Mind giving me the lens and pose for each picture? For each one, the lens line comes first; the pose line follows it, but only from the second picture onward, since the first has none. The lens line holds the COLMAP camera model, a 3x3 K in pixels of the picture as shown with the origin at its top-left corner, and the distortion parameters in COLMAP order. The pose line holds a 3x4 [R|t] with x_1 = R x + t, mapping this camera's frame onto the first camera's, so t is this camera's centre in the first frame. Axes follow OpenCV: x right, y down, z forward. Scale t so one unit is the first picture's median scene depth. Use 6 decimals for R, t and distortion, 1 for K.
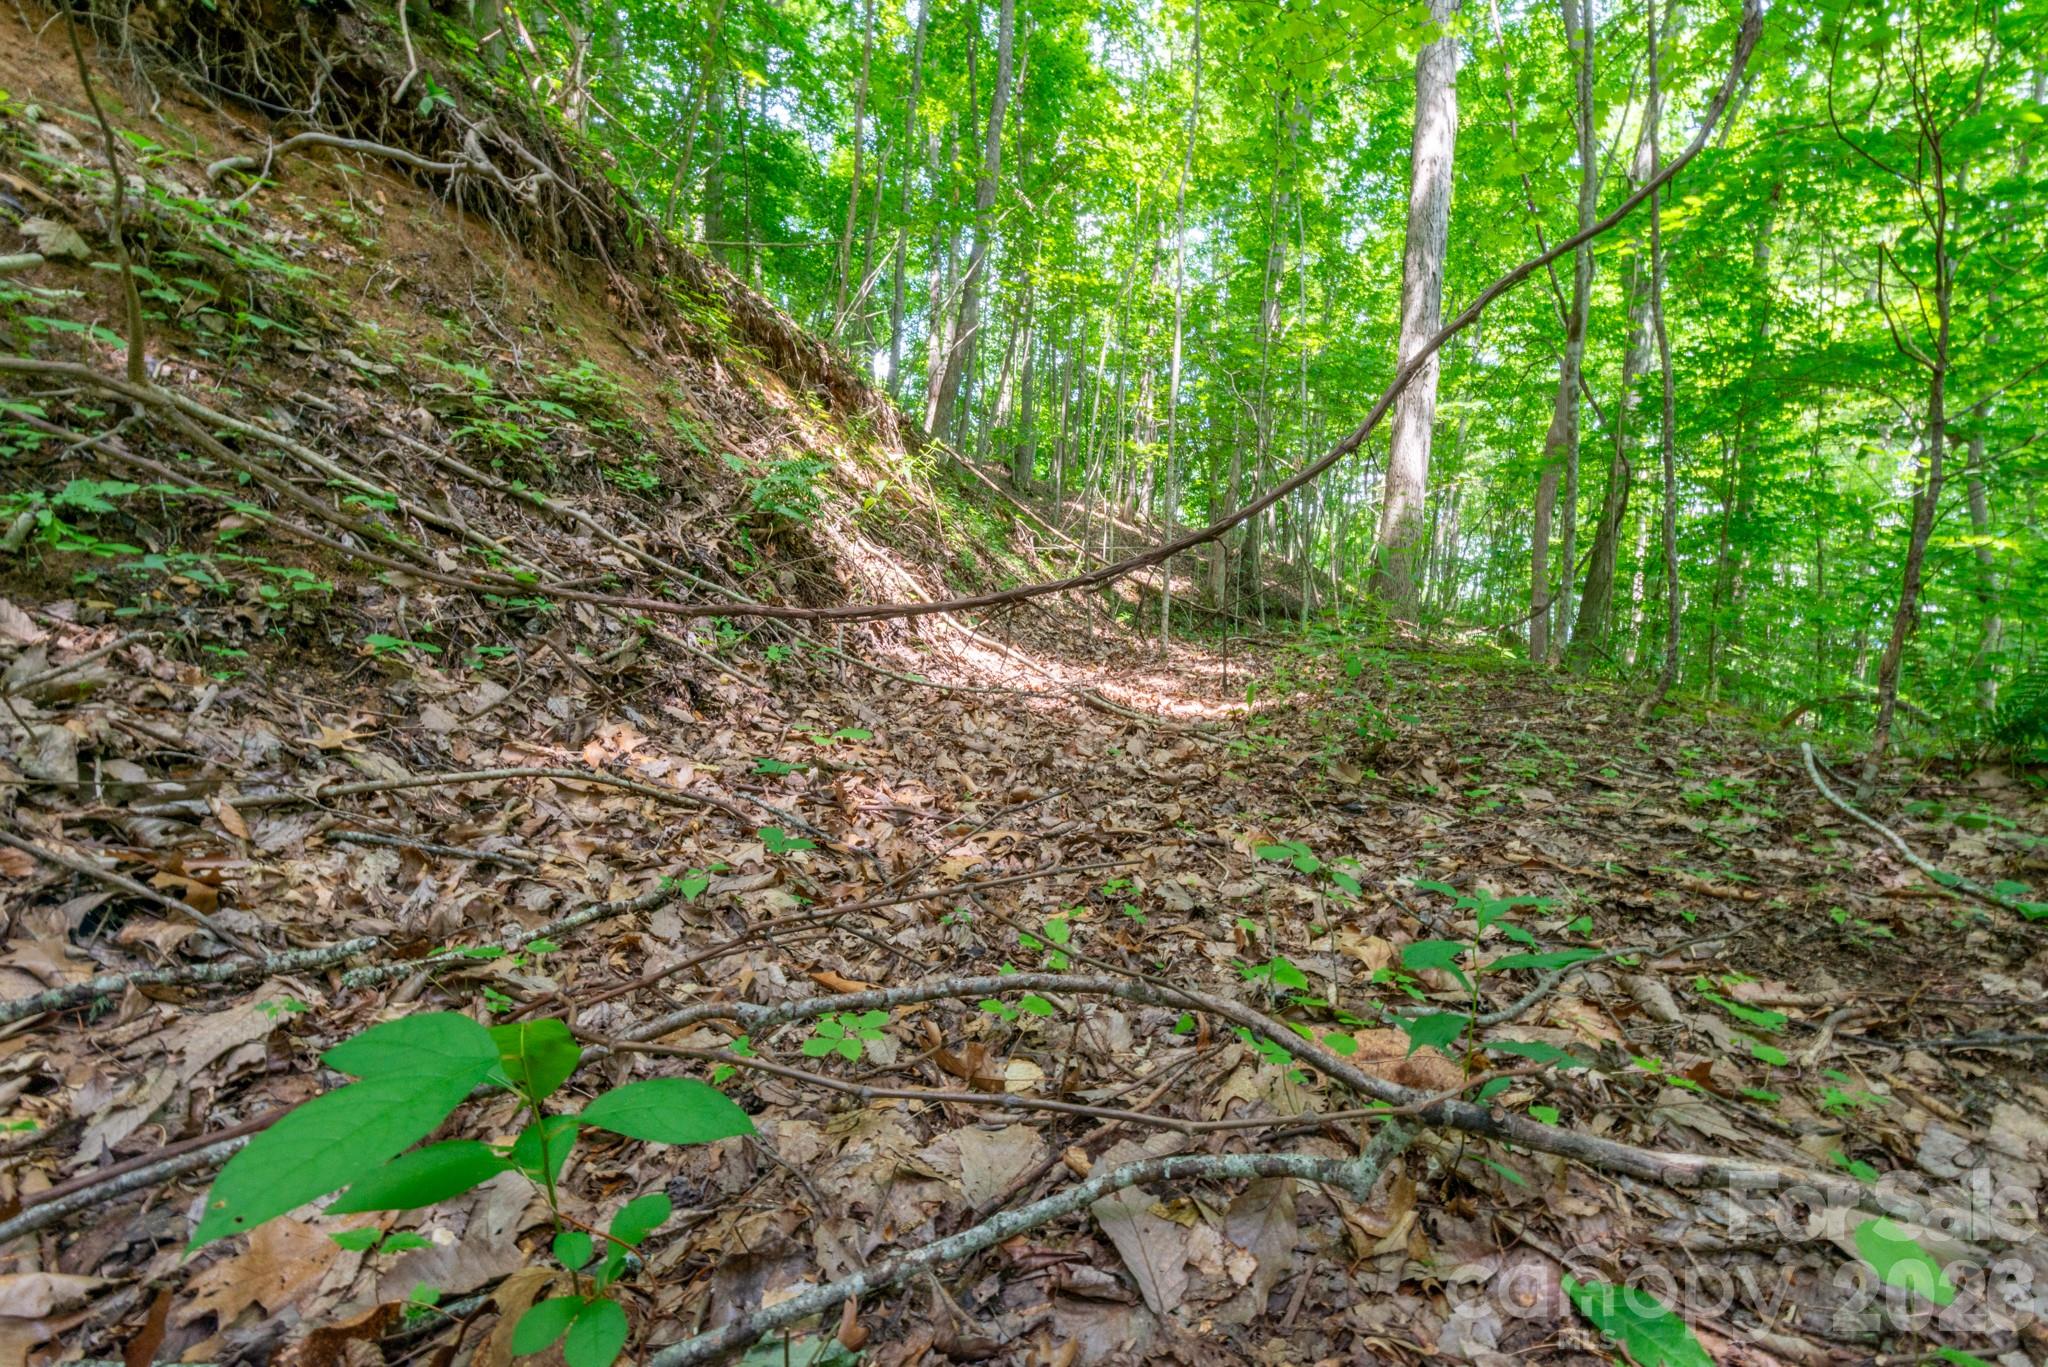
lens RADIAL K [[828.3, 0, 1026.0], [0, 828.3, 690.6], [0, 0, 1]] dist [0.002834, -0.000834]
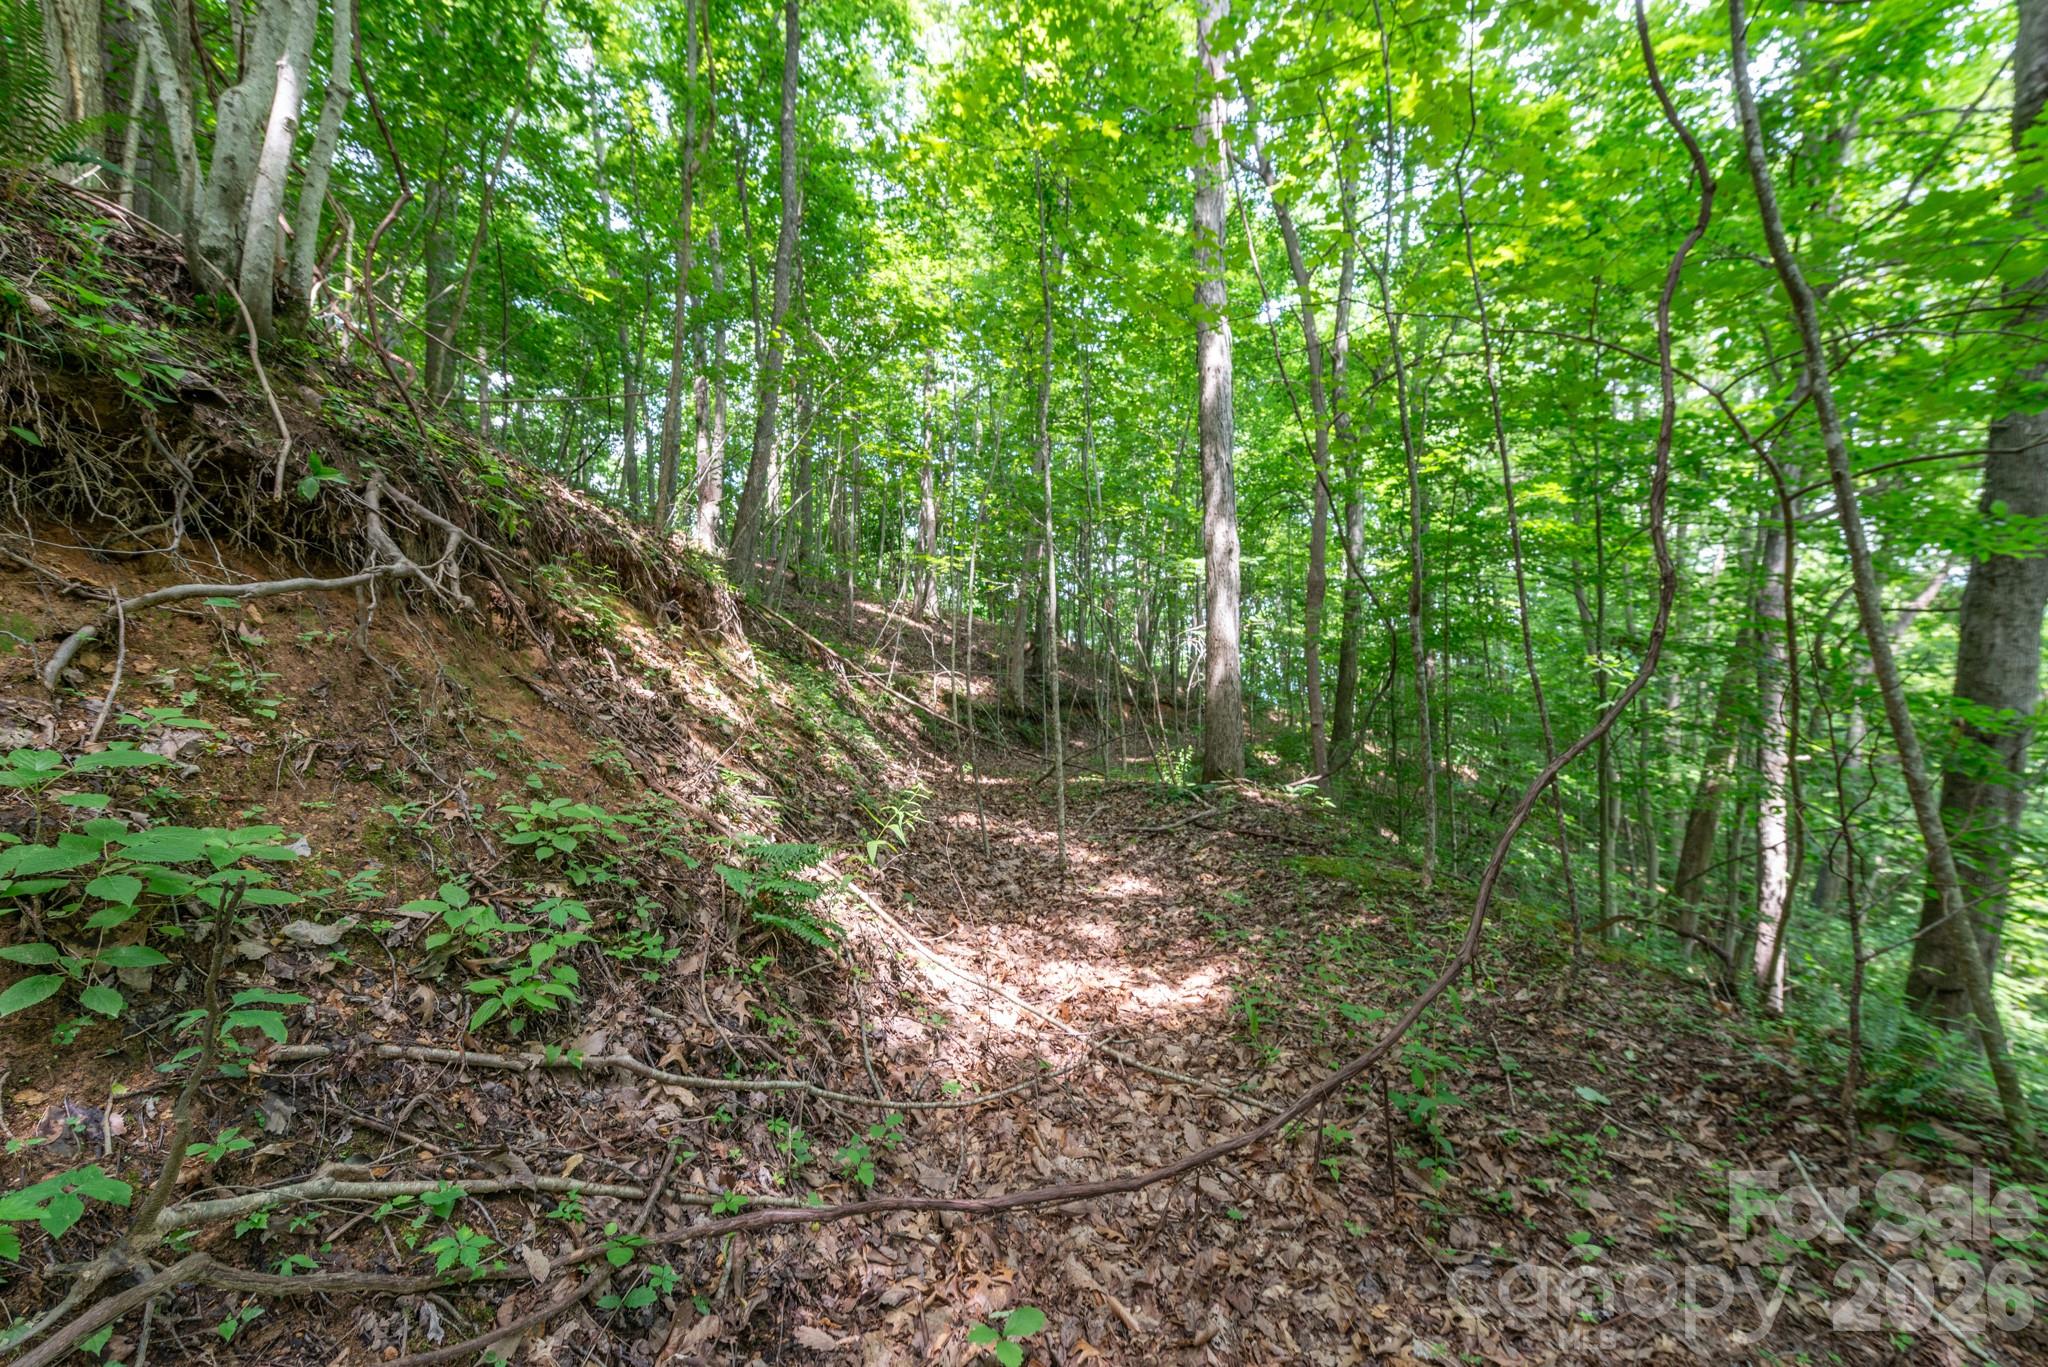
lens RADIAL K [[828.3, 0, 1026.0], [0, 828.3, 690.6], [0, 0, 1]] dist [0.002834, -0.000834]
pose [[0.956487, -0.057783, 0.285996, -0.059033], [0.074113, 0.996161, -0.046597, -0.082170], [-0.282205, 0.065765, 0.957097, 0.010379]]
